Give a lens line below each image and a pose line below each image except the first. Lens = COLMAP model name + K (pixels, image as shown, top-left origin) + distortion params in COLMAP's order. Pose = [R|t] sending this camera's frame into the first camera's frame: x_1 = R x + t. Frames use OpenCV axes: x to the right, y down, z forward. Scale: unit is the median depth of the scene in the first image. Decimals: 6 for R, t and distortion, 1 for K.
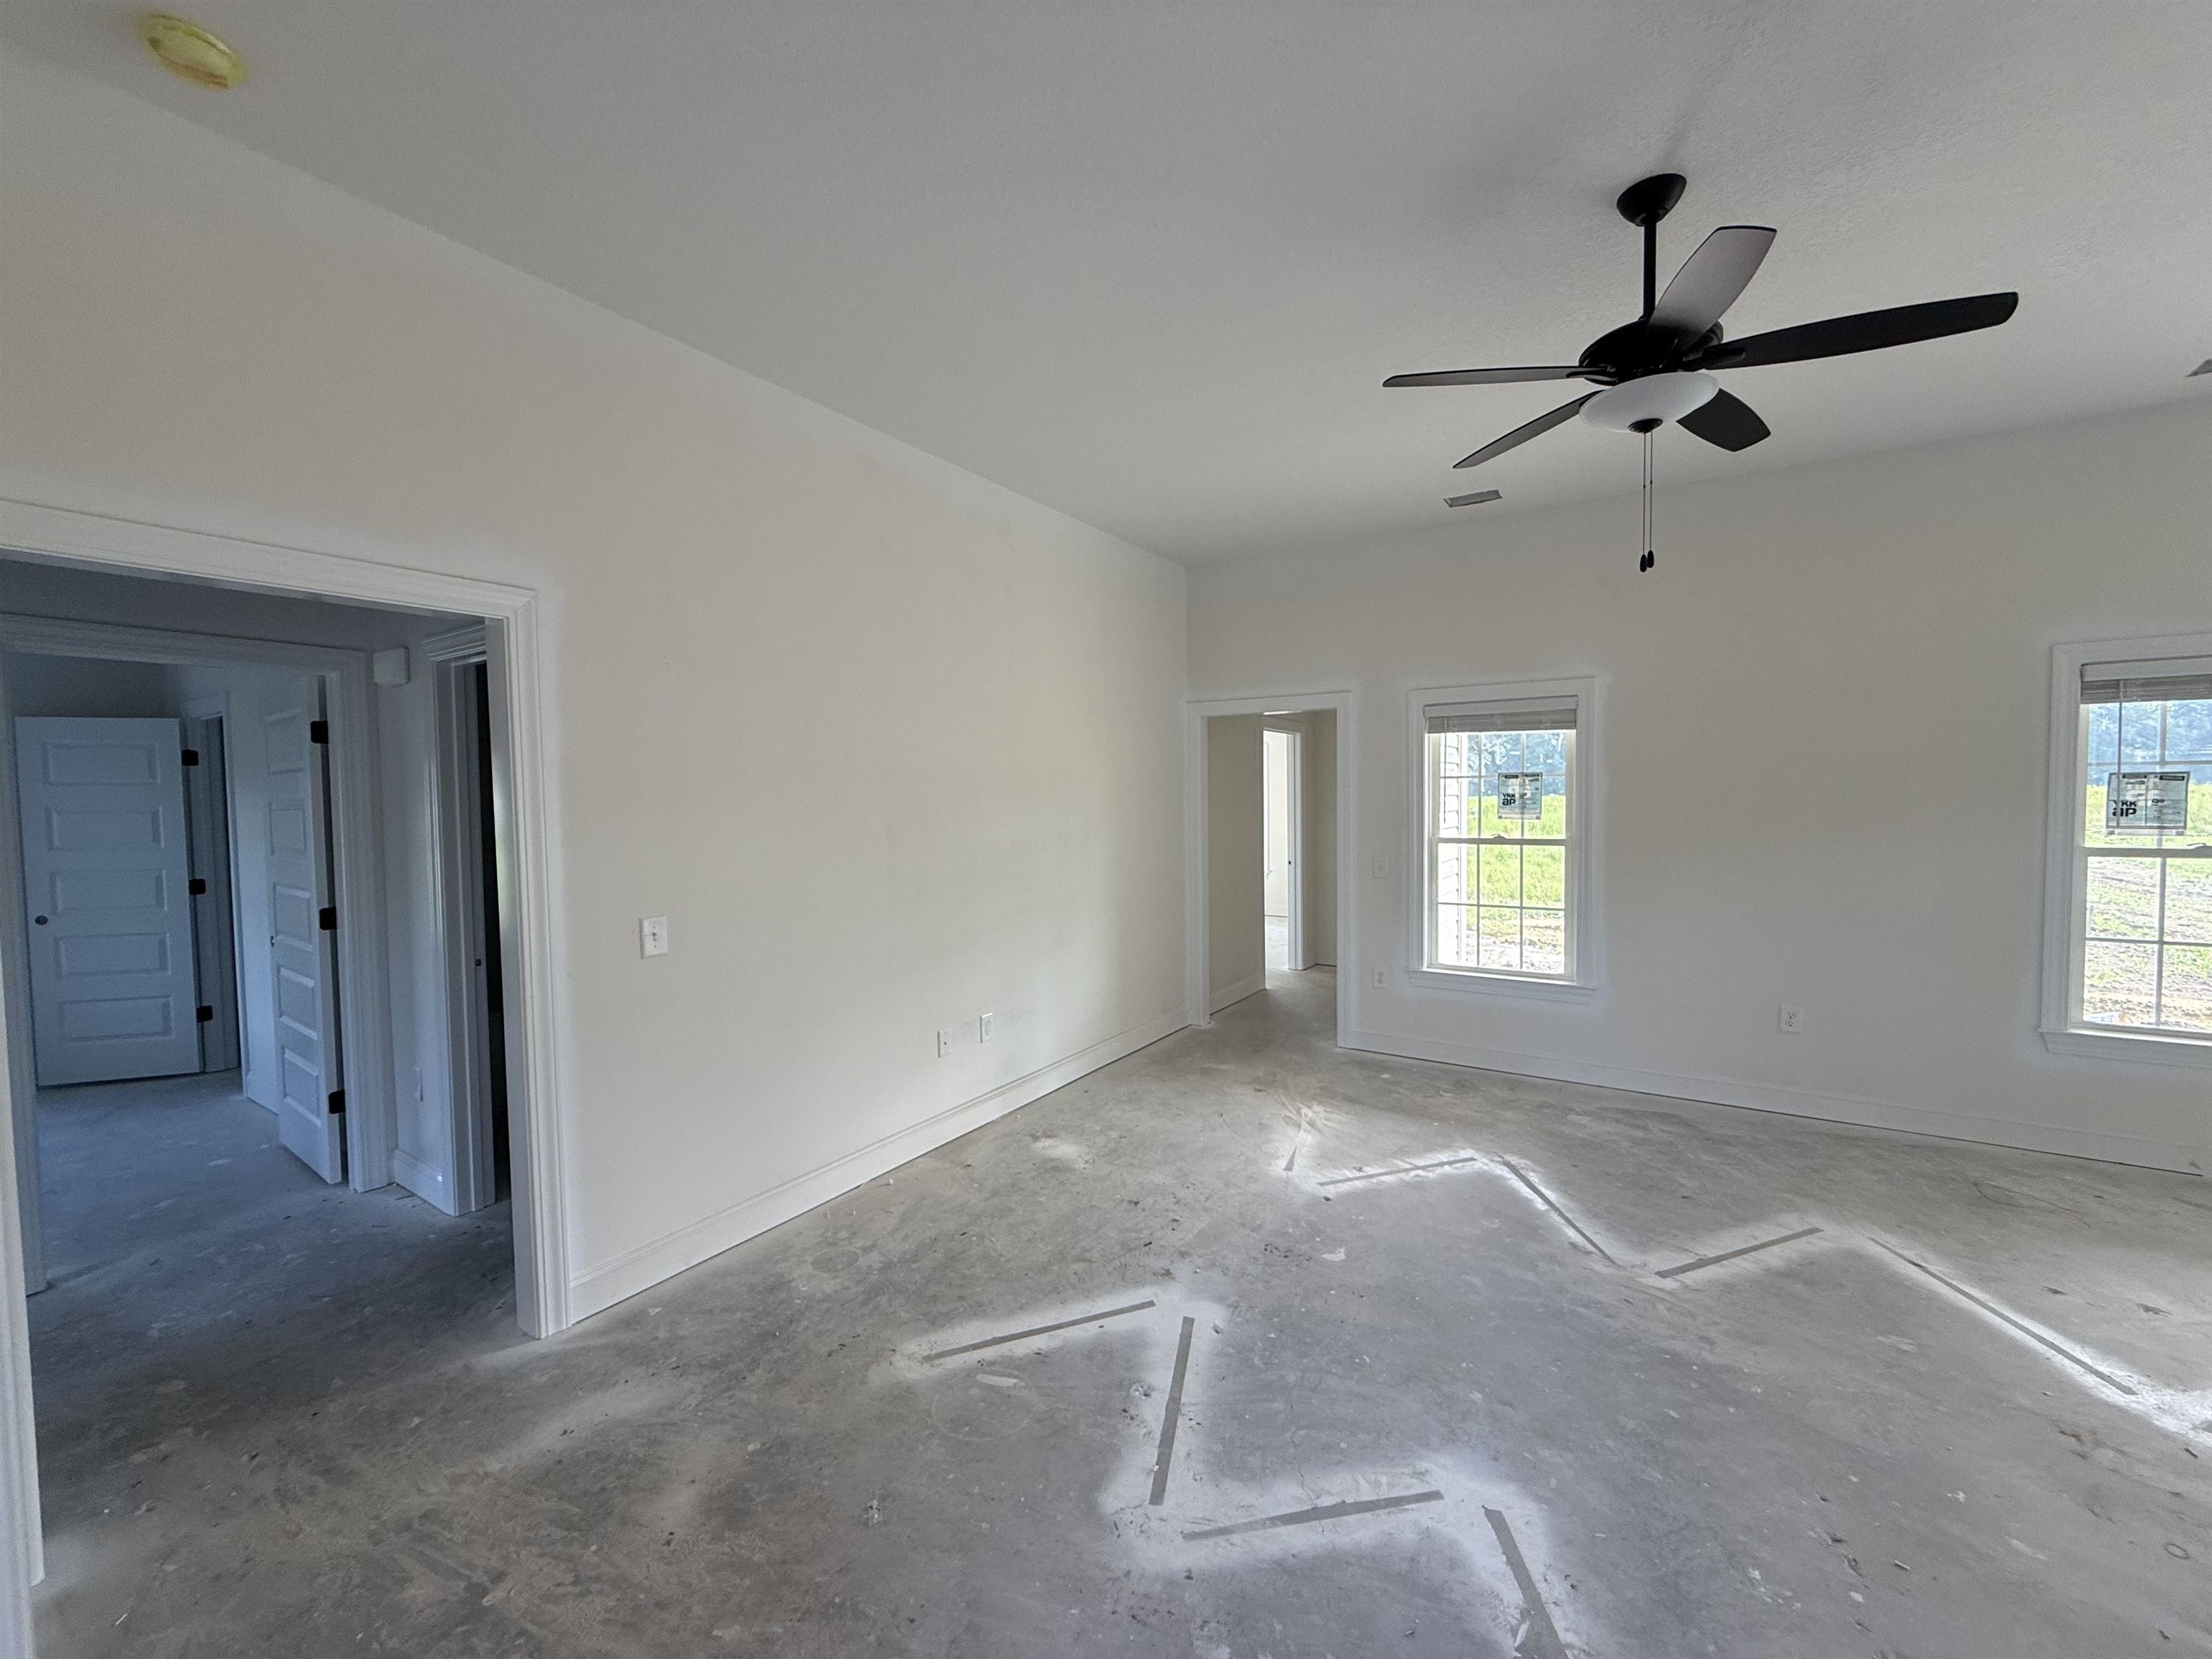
lens RADIAL K [[871.0, 0, 1106.0], [0, 871.0, 829.5], [0, 0, 1]] dist [-0.002619, -0.000508]
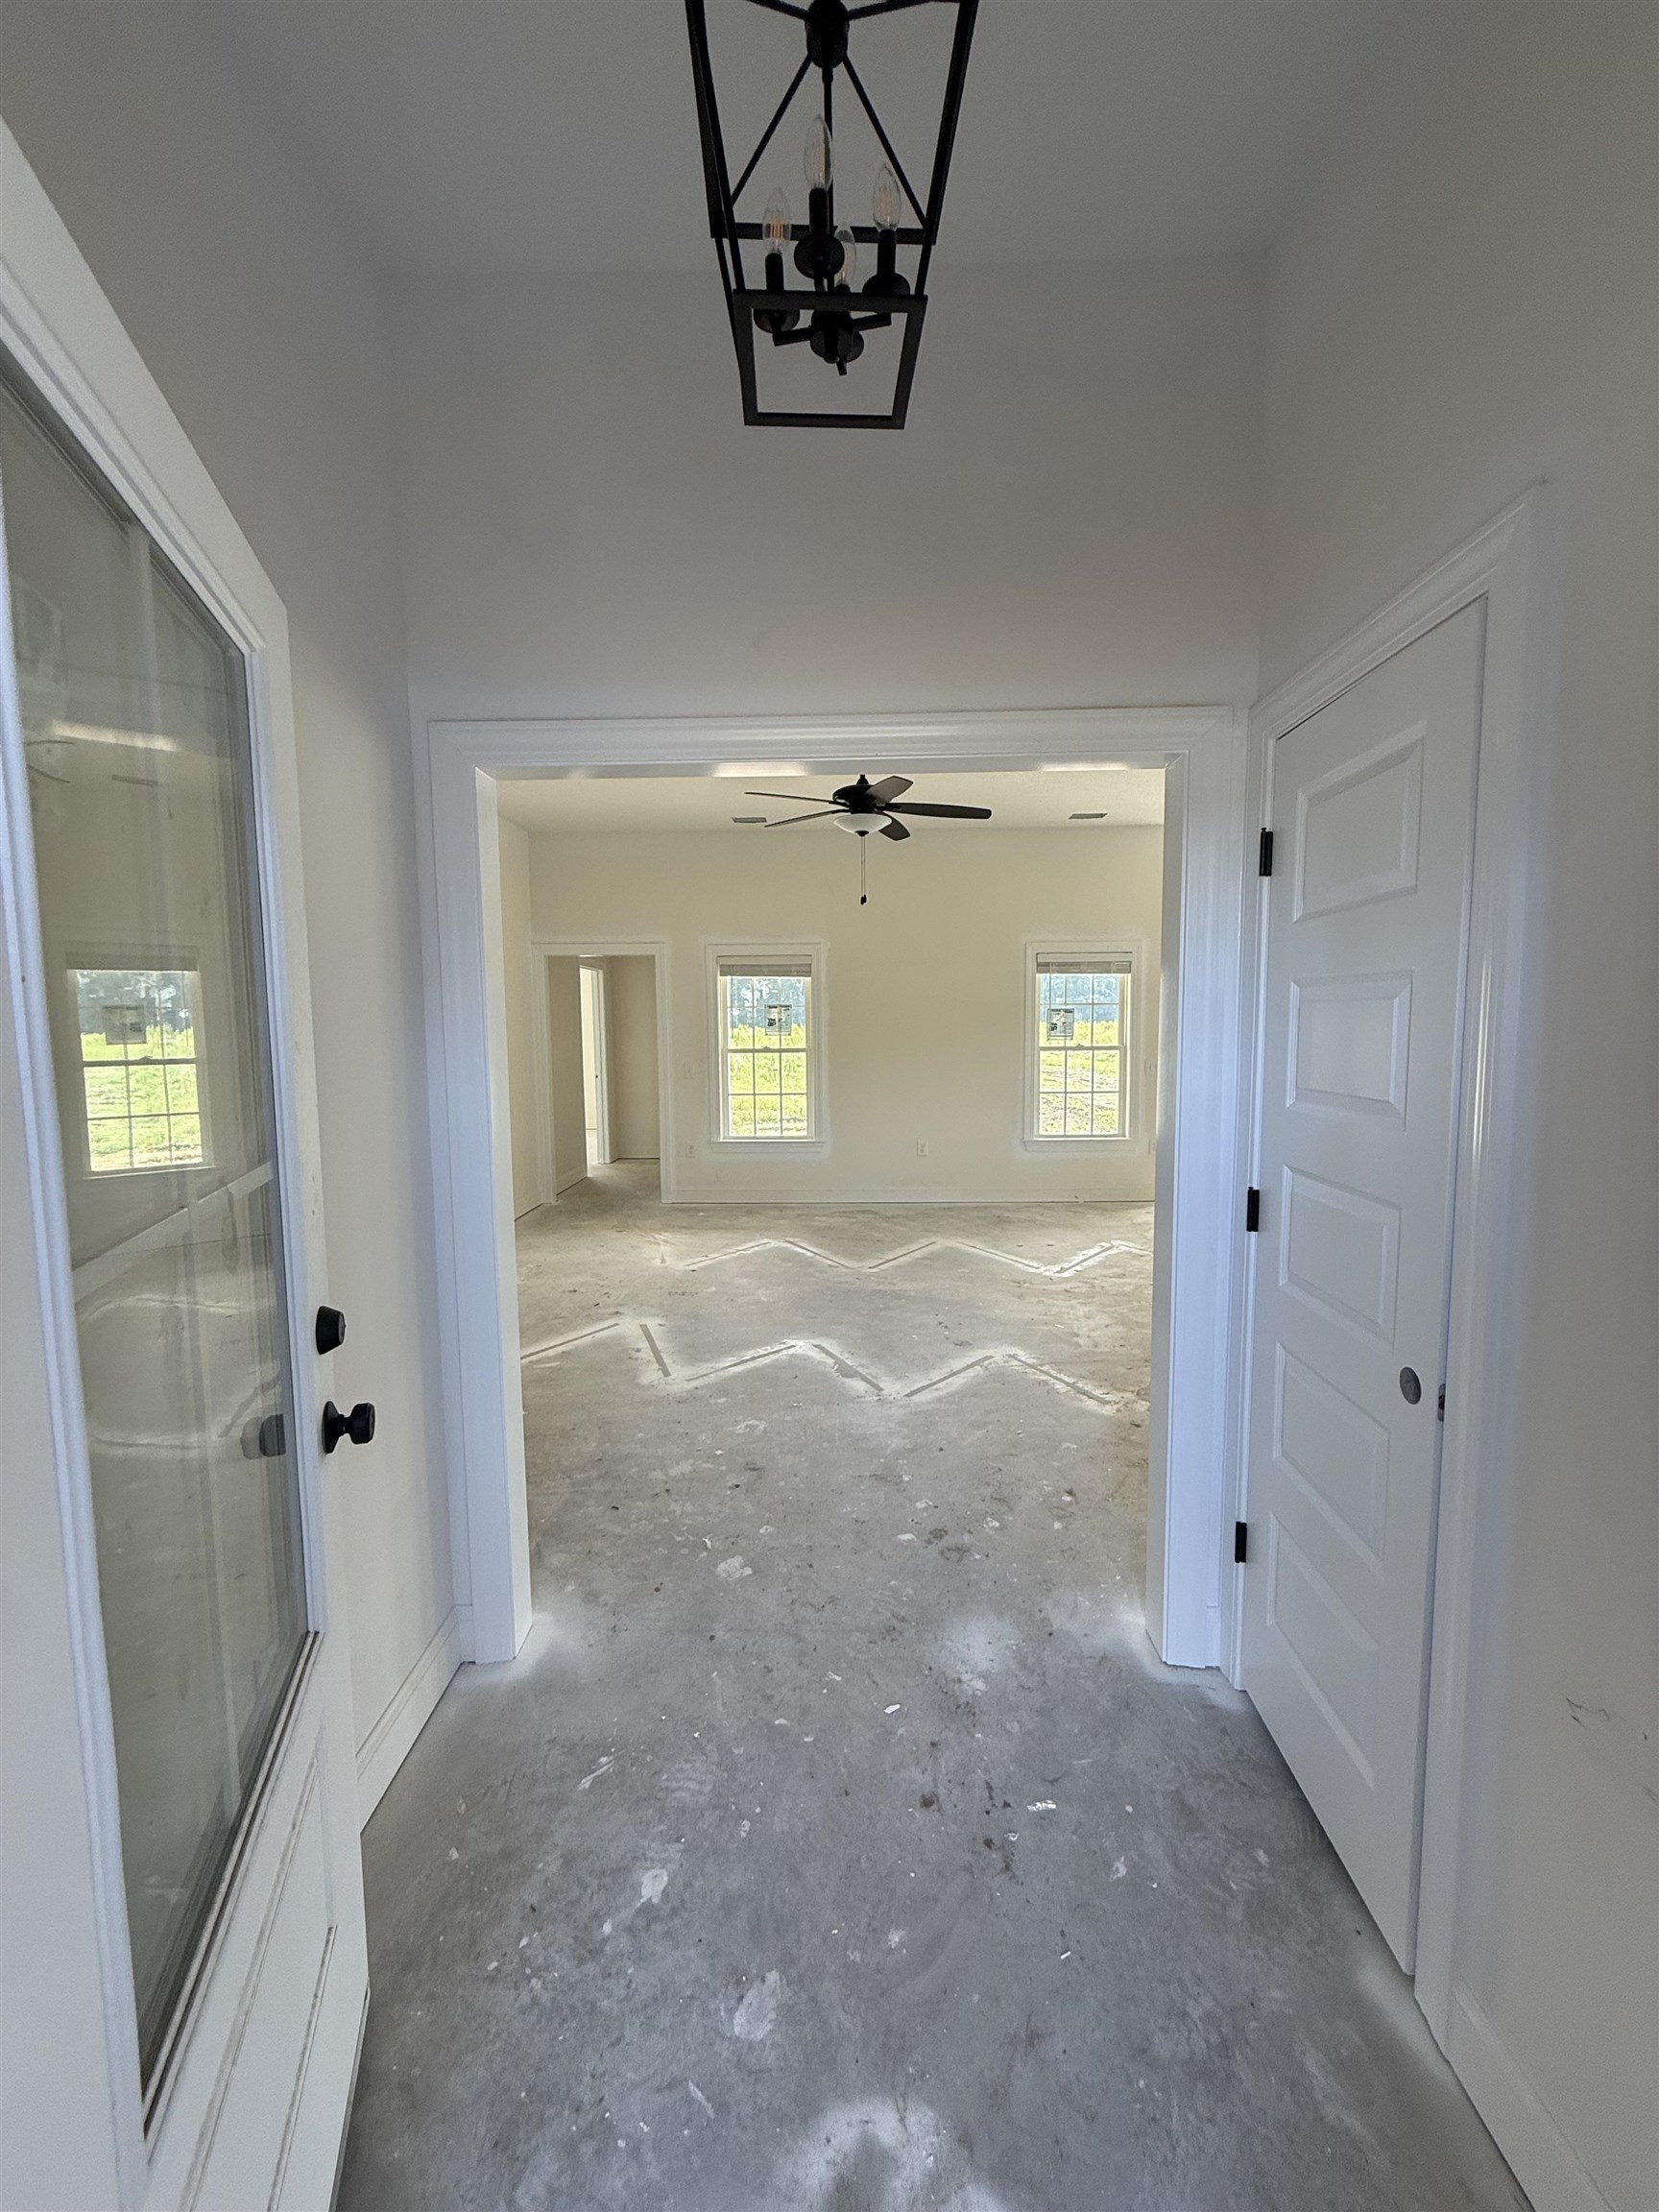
lens RADIAL K [[871.0, 0, 829.5], [0, 871.0, 1106.0], [0, 0, 1]] dist [-0.002619, -0.000508]
pose [[0.846174, -0.045174, 0.530989, -0.348575], [0.018459, 0.998287, 0.055513, 0.037717], [-0.532587, -0.037172, 0.845559, -0.443902]]
